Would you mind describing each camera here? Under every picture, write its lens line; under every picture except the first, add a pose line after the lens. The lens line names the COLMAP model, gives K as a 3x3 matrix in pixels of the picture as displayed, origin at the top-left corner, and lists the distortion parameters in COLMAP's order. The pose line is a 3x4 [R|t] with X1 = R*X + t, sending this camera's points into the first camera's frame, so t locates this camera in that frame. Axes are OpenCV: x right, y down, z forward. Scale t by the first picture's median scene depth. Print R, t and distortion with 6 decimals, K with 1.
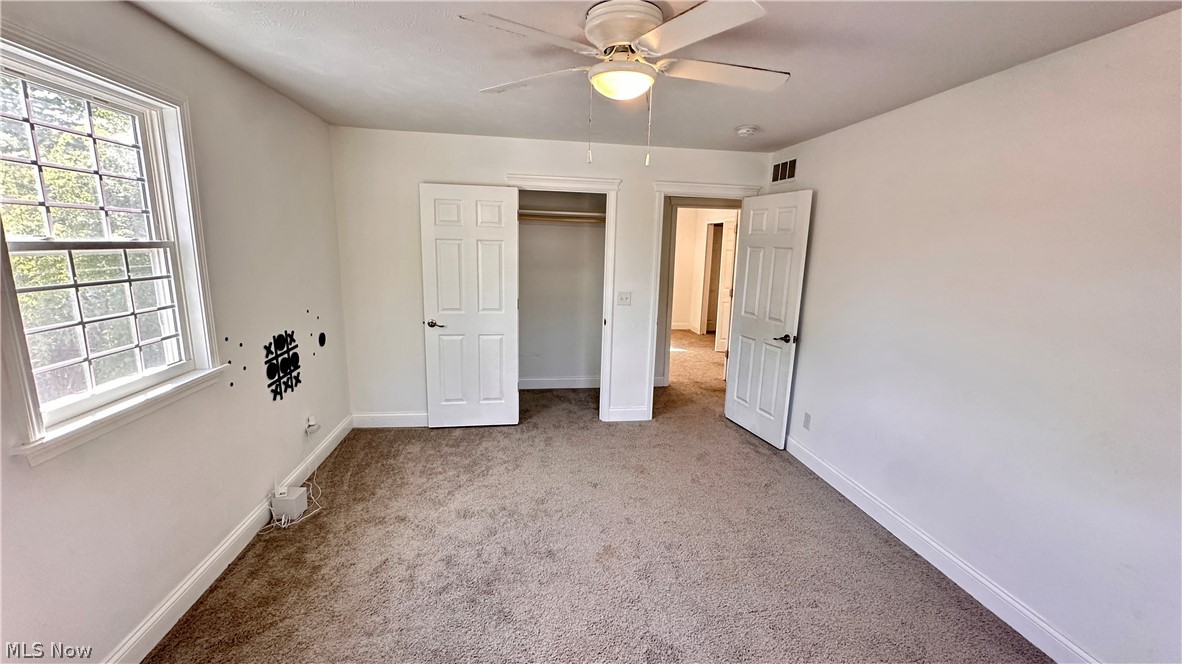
lens RADIAL K [[469.7, 0, 582.7], [0, 469.7, 331.1], [0, 0, 1]] dist [0.002613, 0.000156]
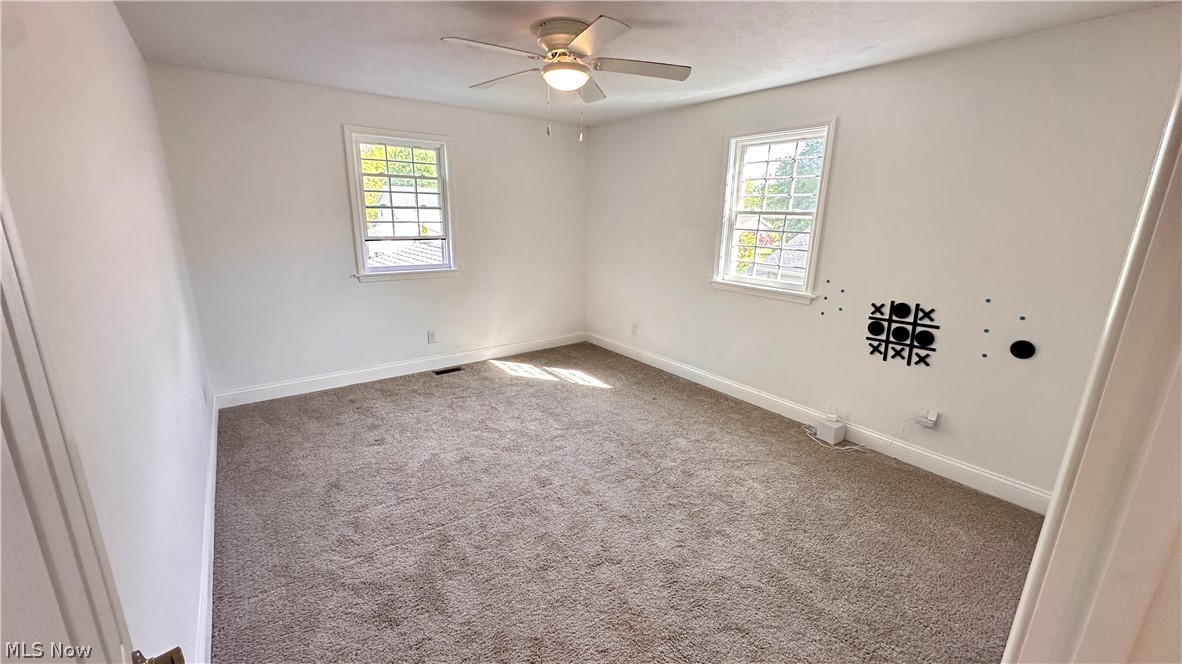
lens RADIAL K [[469.7, 0, 582.0], [0, 469.7, 330.6], [0, 0, 1]] dist [0.002613, 0.000156]
pose [[-0.882068, 0.086992, -0.463022, 0.485497], [-0.117635, 0.911007, 0.395258, -0.273910], [0.456200, 0.403111, -0.793336, 1.576624]]
